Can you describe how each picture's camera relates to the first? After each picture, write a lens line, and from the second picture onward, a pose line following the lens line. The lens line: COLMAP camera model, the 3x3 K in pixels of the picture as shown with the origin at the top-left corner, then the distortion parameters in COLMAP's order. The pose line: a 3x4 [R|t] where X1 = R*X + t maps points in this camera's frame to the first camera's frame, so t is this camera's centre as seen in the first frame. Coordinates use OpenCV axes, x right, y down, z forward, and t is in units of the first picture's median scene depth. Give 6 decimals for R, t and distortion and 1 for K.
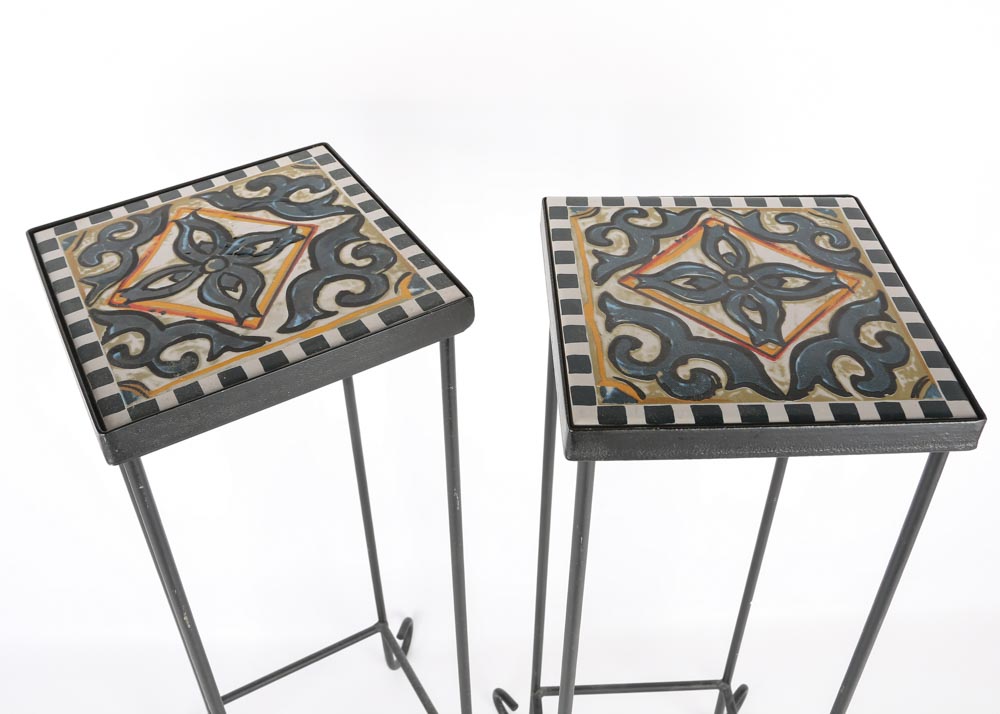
lens RADIAL K [[930.8, 0, 485.2], [0, 930.8, 208.8], [0, 0, 1]] dist [-0.115369, 0.019805]
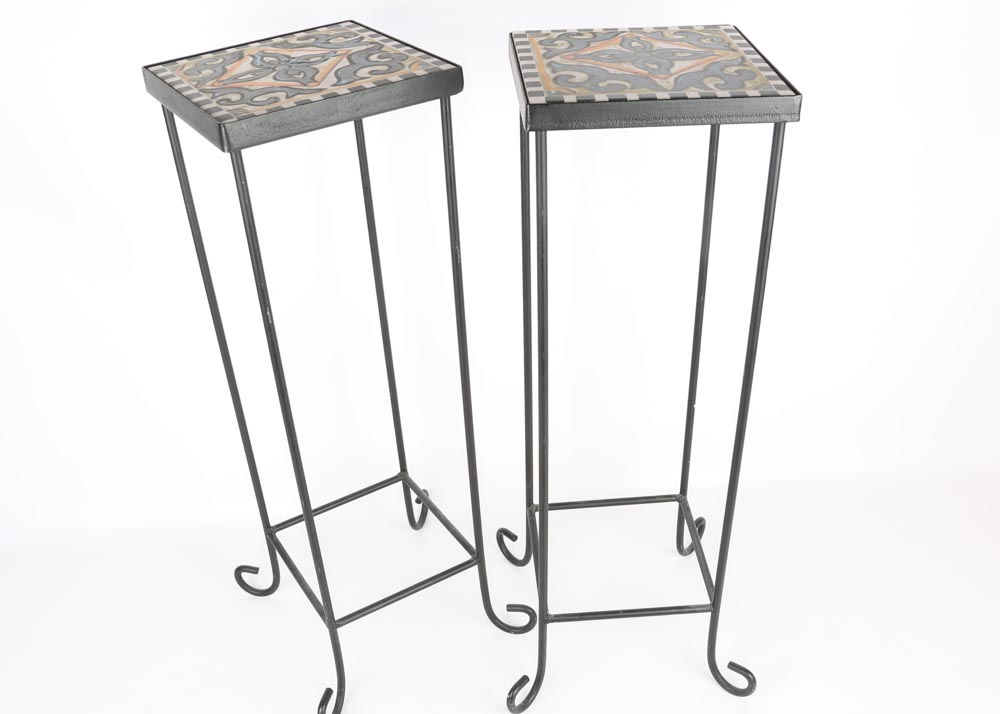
lens RADIAL K [[930.6, 0, 489.5], [0, 930.6, 386.2], [0, 0, 1]] dist [-0.102034, 0.010928]
pose [[0.998977, -0.044450, 0.008349, -0.004216], [0.044168, 0.998533, 0.031311, 0.533258], [-0.009729, -0.030910, 0.999475, -0.450362]]
